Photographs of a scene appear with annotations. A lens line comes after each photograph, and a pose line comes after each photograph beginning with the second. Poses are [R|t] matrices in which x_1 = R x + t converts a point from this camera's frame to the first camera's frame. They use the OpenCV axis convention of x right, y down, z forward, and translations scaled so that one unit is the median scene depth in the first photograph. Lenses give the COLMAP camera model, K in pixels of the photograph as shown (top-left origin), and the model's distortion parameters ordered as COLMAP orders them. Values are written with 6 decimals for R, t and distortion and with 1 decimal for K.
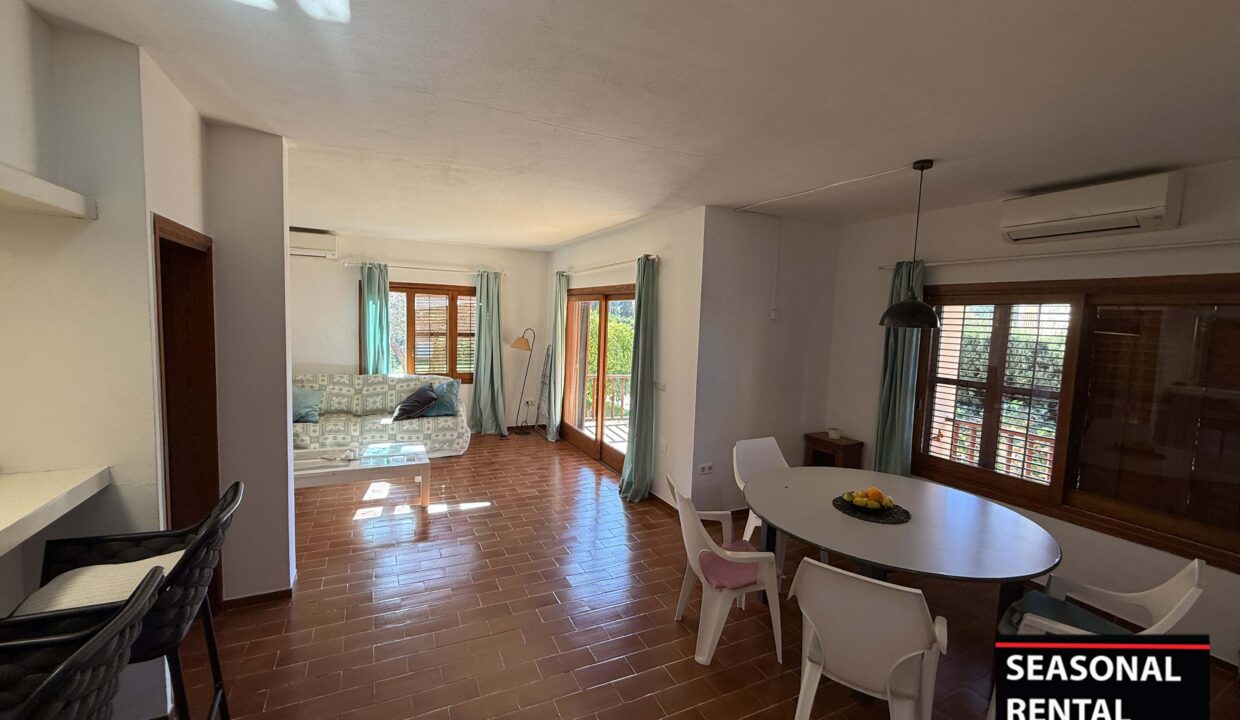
lens RADIAL K [[493.1, 0, 618.6], [0, 493.1, 361.1], [0, 0, 1]] dist [-0.001226, -0.000108]
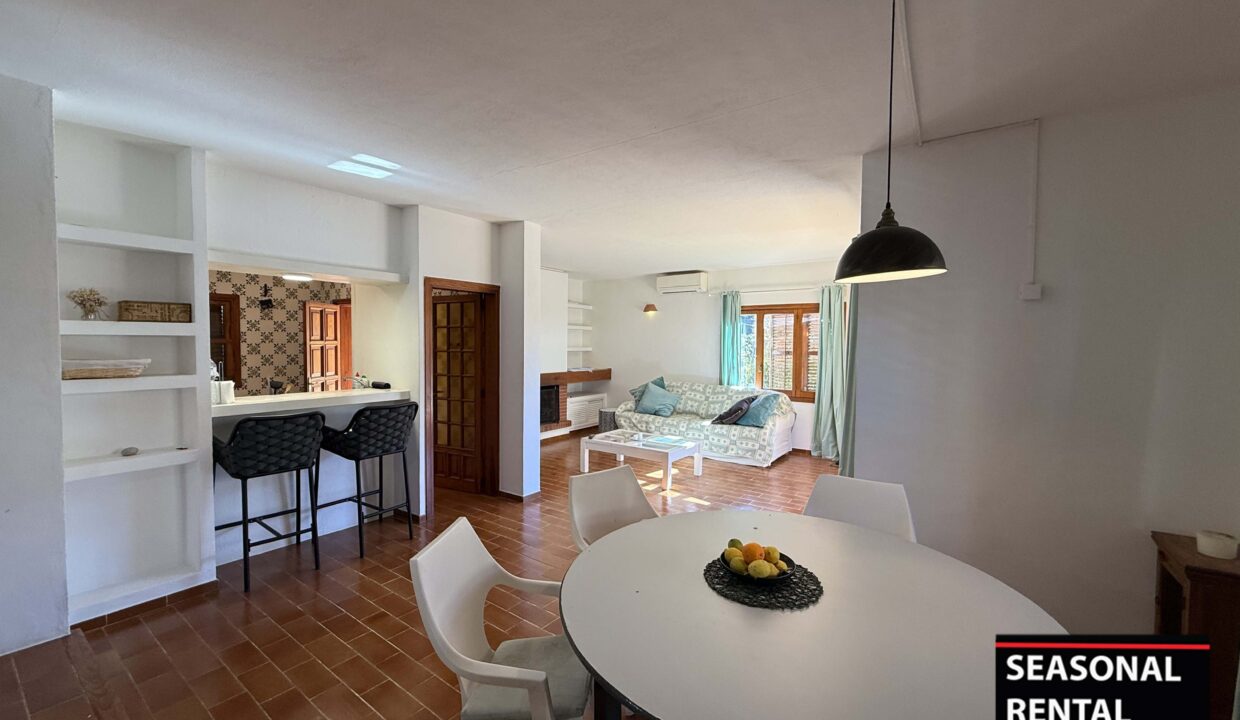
lens RADIAL K [[493.1, 0, 618.6], [0, 493.1, 361.1], [0, 0, 1]] dist [-0.001226, -0.000108]
pose [[0.465925, 0.001551, -0.884823, 0.451806], [-0.068558, 0.997056, -0.034353, 0.028020], [0.882164, 0.076667, 0.464660, 0.250597]]
